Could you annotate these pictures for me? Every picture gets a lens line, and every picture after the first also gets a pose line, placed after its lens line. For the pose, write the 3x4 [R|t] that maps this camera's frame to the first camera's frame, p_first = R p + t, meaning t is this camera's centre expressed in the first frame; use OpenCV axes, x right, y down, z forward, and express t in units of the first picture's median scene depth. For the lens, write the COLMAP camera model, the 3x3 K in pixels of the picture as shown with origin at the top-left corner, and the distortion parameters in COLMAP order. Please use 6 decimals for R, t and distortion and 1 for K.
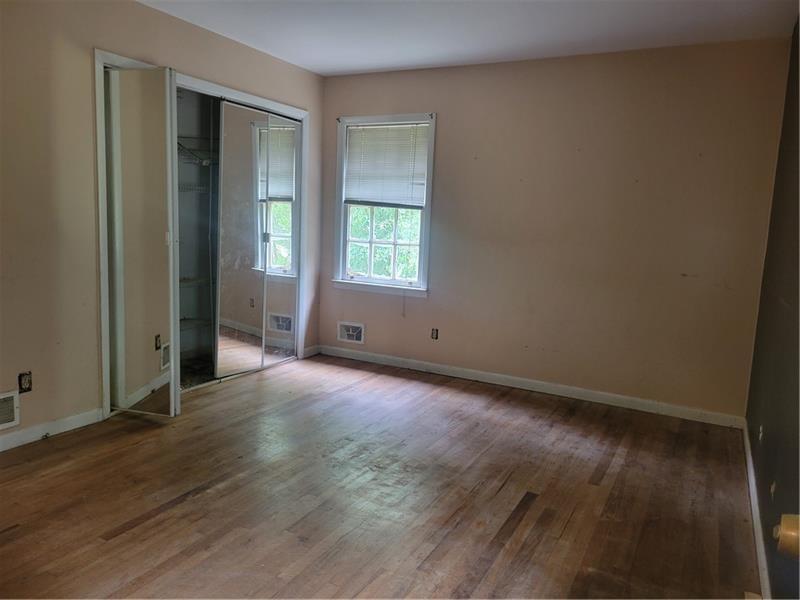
lens RADIAL K [[614.1, 0, 402.6], [0, 614.1, 298.2], [0, 0, 1]] dist [0.053109, -0.043663]
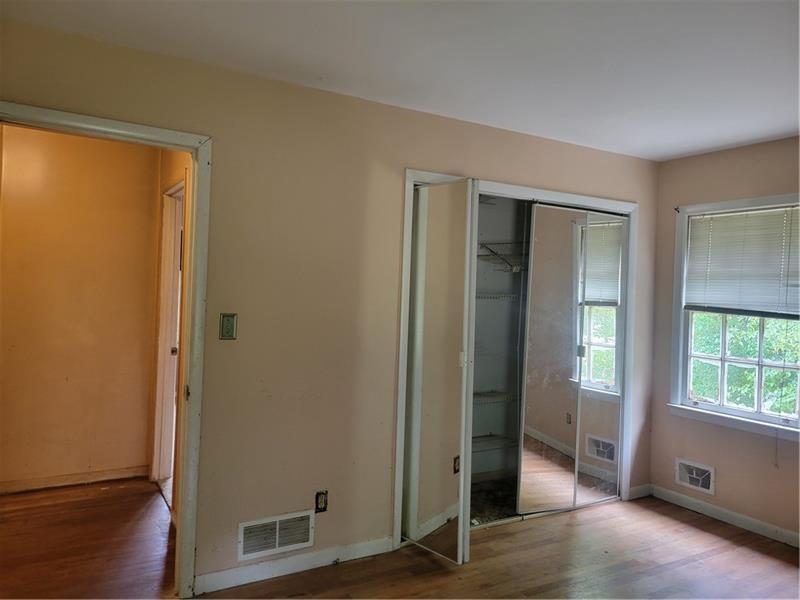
lens RADIAL K [[614.1, 0, 380.3], [0, 614.1, 295.0], [0, 0, 1]] dist [0.053109, -0.043663]
pose [[0.846902, -0.013758, -0.531571, -0.000183], [-0.065398, 0.989381, -0.129800, -0.054585], [0.527712, 0.144692, 0.837009, 0.142414]]
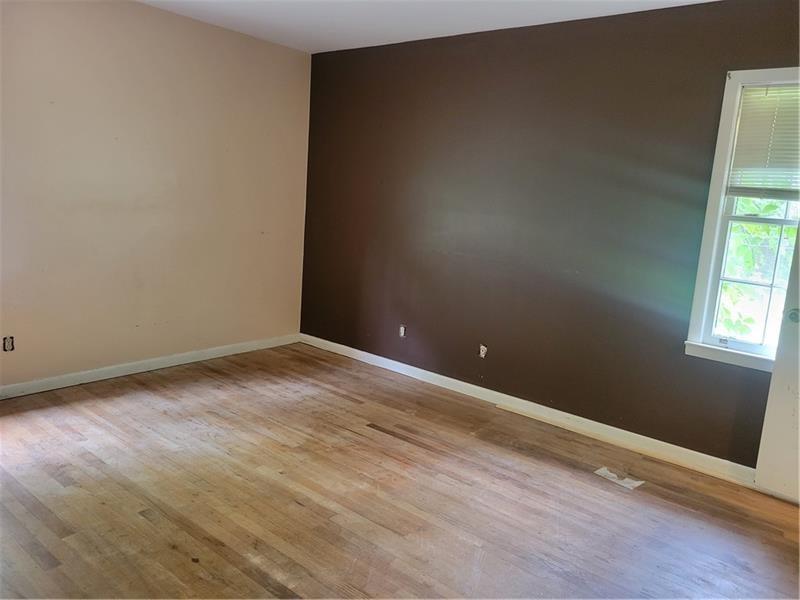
lens RADIAL K [[614.1, 0, 401.7], [0, 614.1, 300.0], [0, 0, 1]] dist [0.053109, -0.043663]
pose [[0.187429, -0.205737, 0.960491, -0.630561], [0.073167, 0.978027, 0.195216, -0.115825], [-0.979549, 0.033688, 0.198363, 0.464237]]
